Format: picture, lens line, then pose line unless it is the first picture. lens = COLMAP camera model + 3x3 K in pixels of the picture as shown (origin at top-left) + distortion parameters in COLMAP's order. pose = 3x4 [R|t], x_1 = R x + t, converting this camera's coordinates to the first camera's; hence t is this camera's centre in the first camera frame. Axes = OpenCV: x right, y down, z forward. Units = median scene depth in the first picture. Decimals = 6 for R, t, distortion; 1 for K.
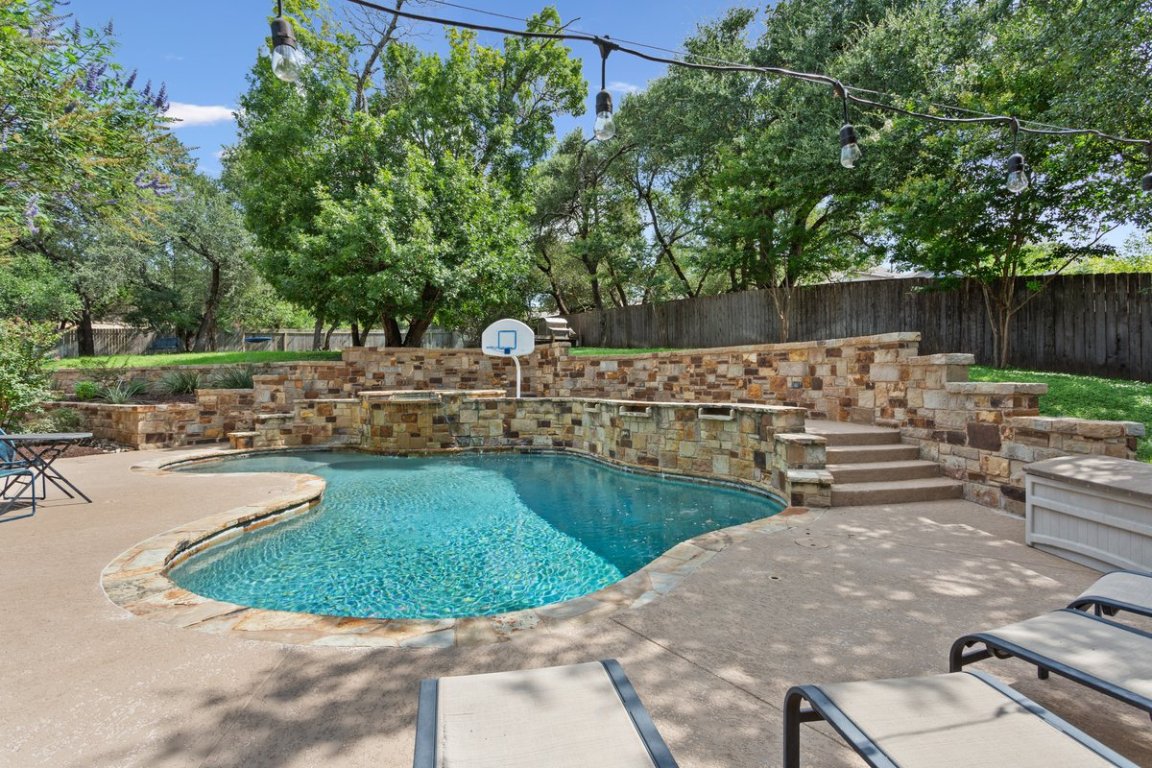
lens RADIAL K [[578.0, 0, 574.2], [0, 578.0, 383.7], [0, 0, 1]] dist [-0.000912, 0.000309]
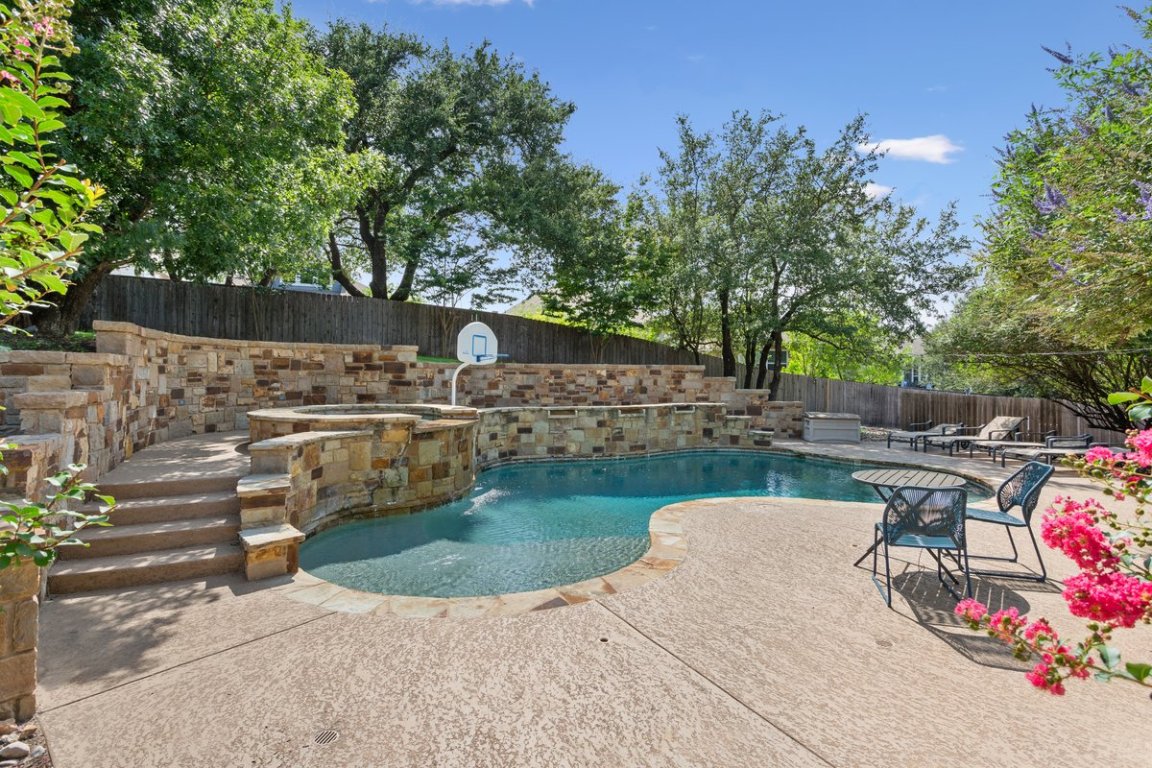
lens RADIAL K [[578.0, 0, 576.5], [0, 578.0, 383.9], [0, 0, 1]] dist [-0.000912, 0.000309]
pose [[0.121699, -0.010007, 0.992517, -1.092663], [0.000298, 0.999950, 0.010045, -0.029912], [-0.992567, -0.000927, 0.121695, 0.834168]]
